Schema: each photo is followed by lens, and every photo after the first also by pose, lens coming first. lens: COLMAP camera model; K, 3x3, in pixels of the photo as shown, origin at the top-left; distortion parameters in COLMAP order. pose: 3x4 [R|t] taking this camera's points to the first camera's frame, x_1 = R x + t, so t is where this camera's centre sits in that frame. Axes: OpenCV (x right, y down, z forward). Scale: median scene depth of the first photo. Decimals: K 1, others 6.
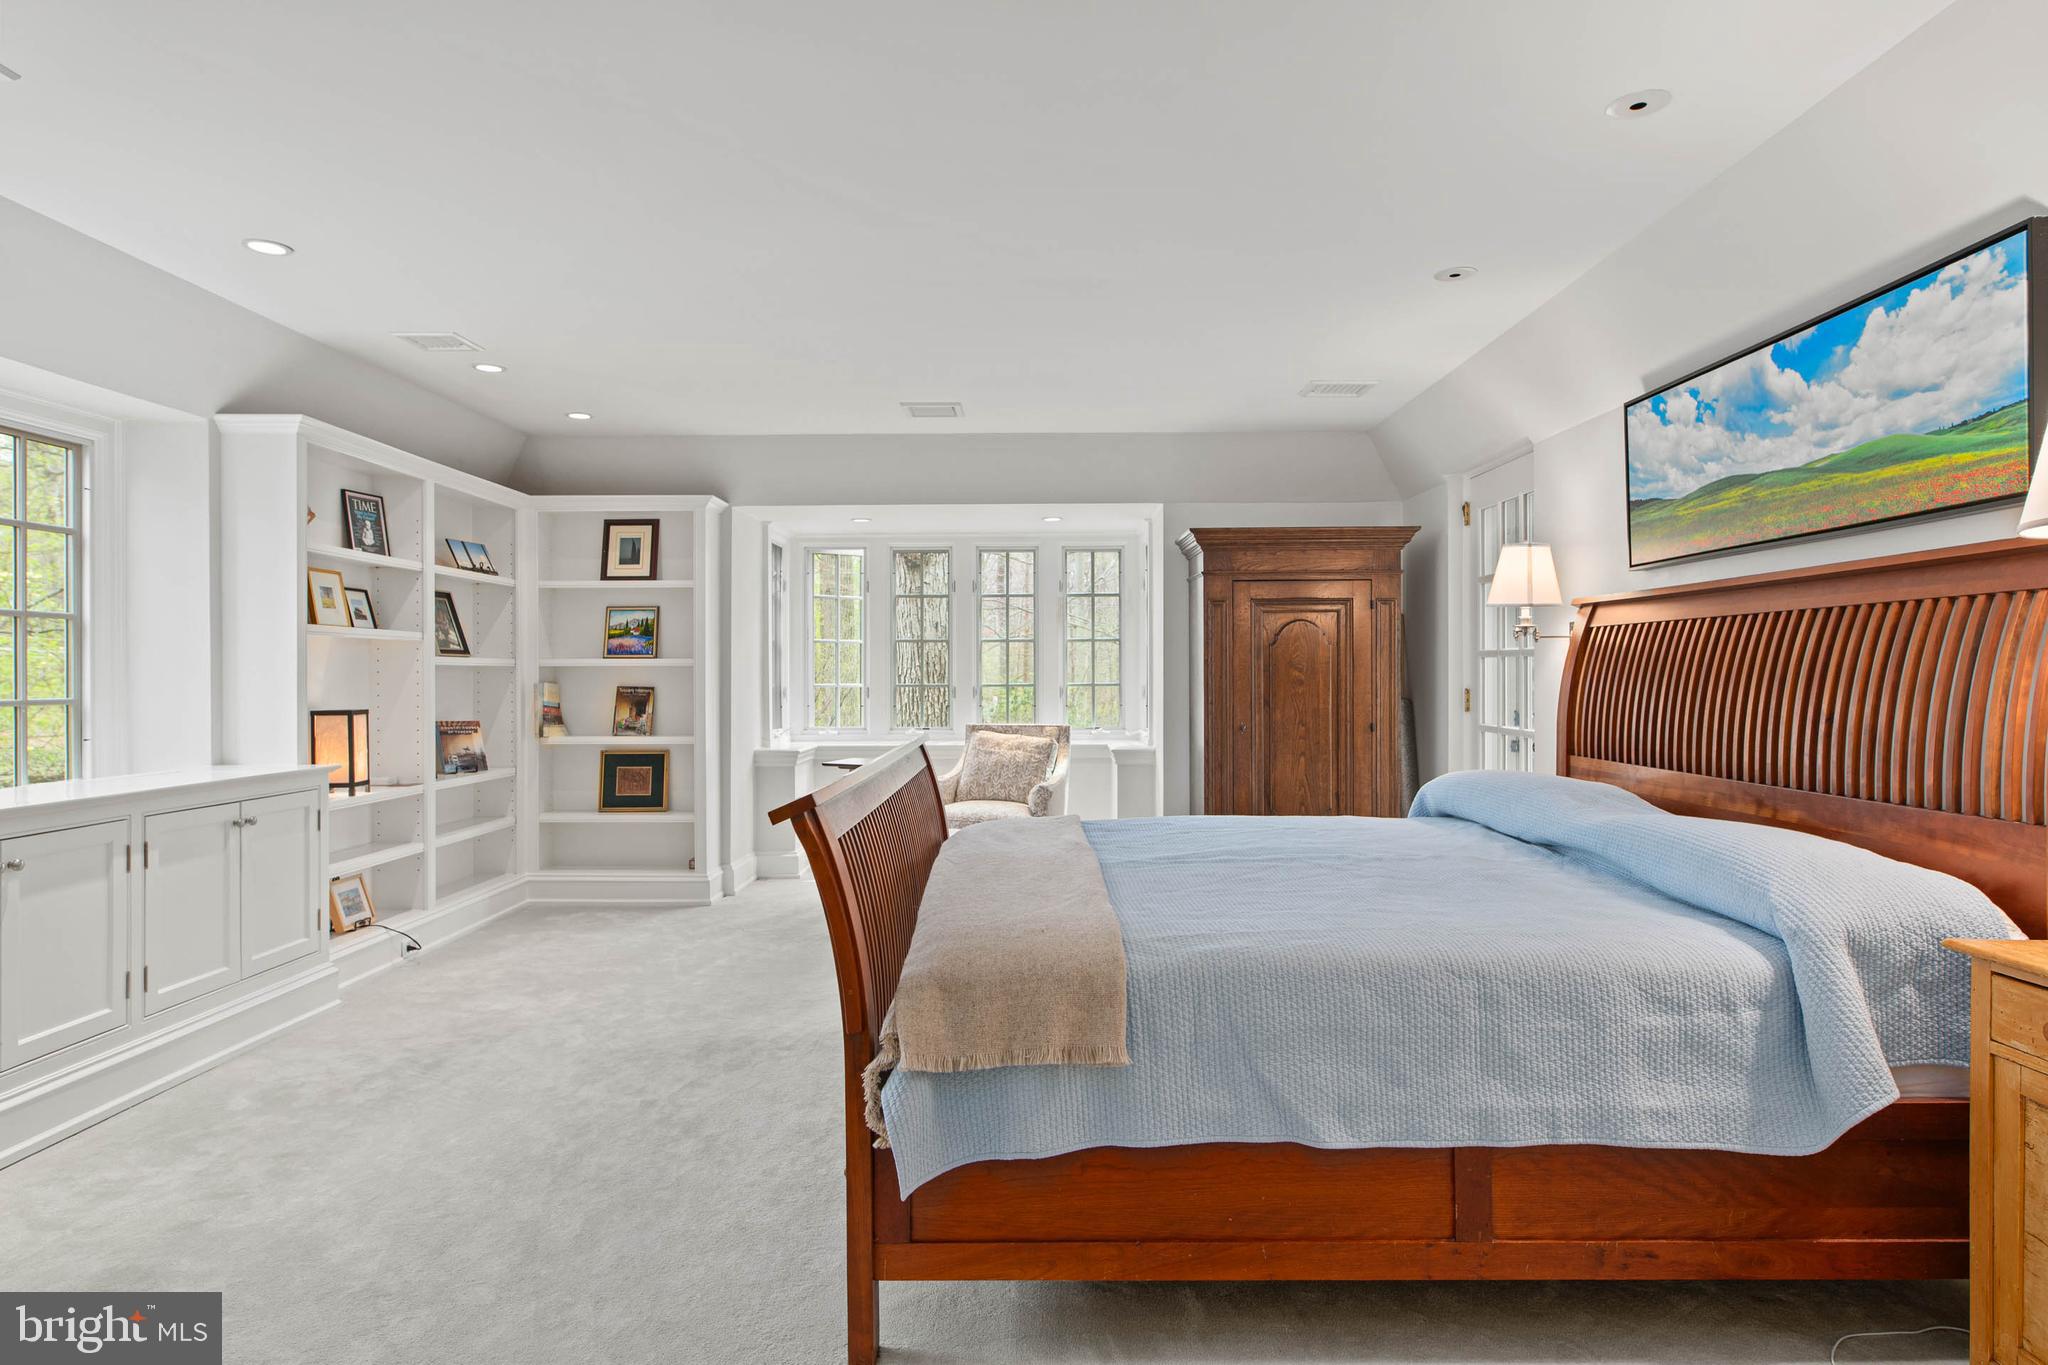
lens RADIAL K [[1185.0, 0, 1026.8], [0, 1185.0, 679.2], [0, 0, 1]] dist [0.004345, 0.000053]
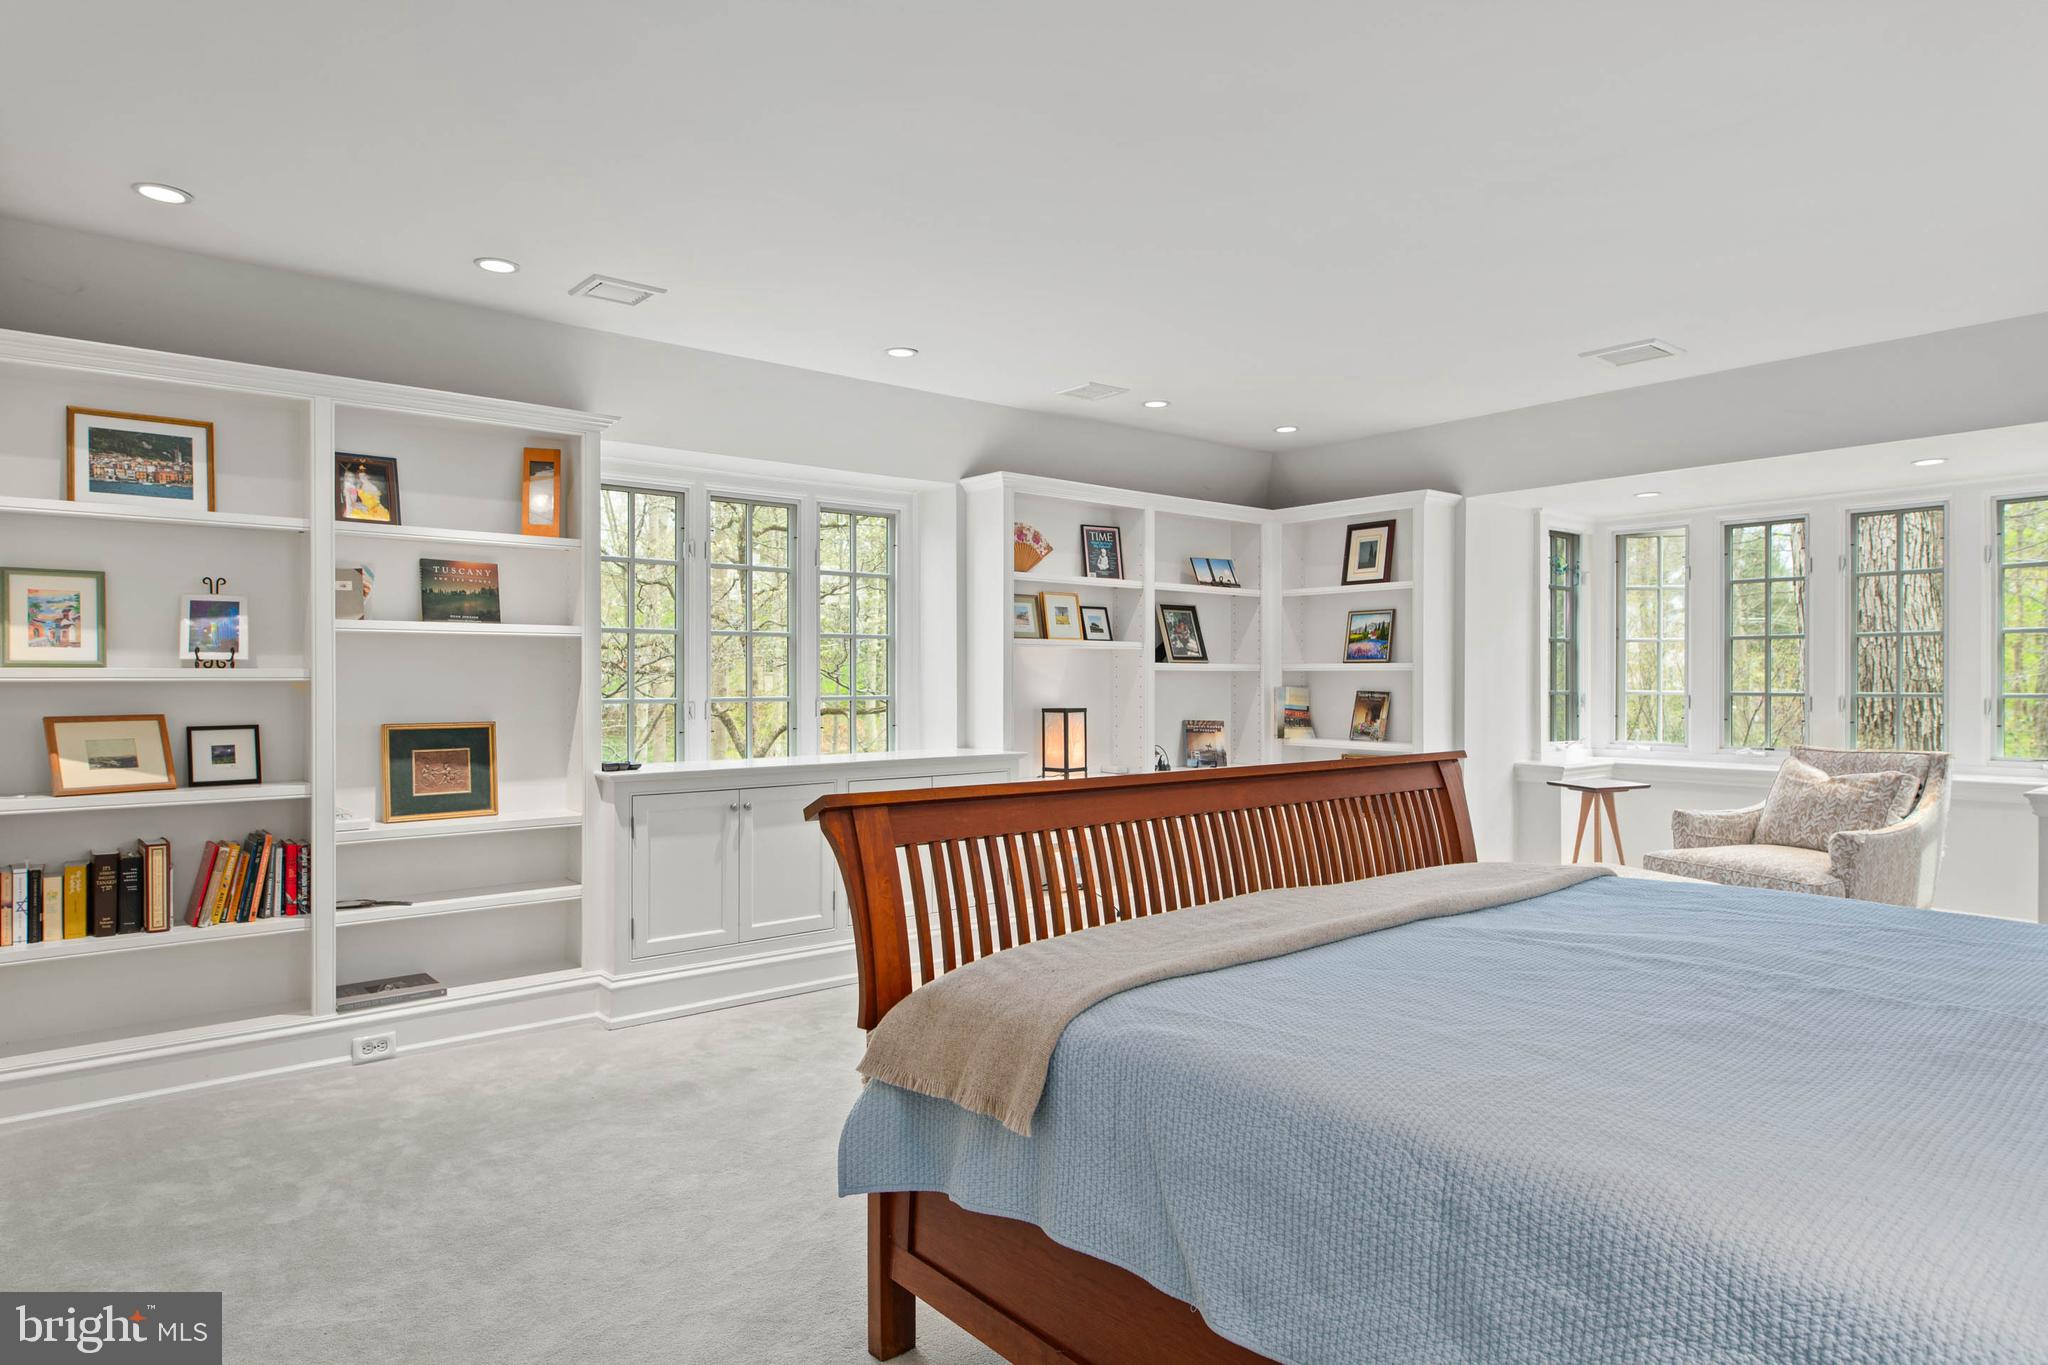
lens RADIAL K [[1185.0, 0, 1026.4], [0, 1185.0, 687.3], [0, 0, 1]] dist [0.004345, 0.000053]
pose [[0.645084, 0.008972, -0.764059, 0.251150], [-0.004589, 0.999959, 0.007867, -0.003718], [0.764098, -0.001568, 0.645098, 0.148152]]
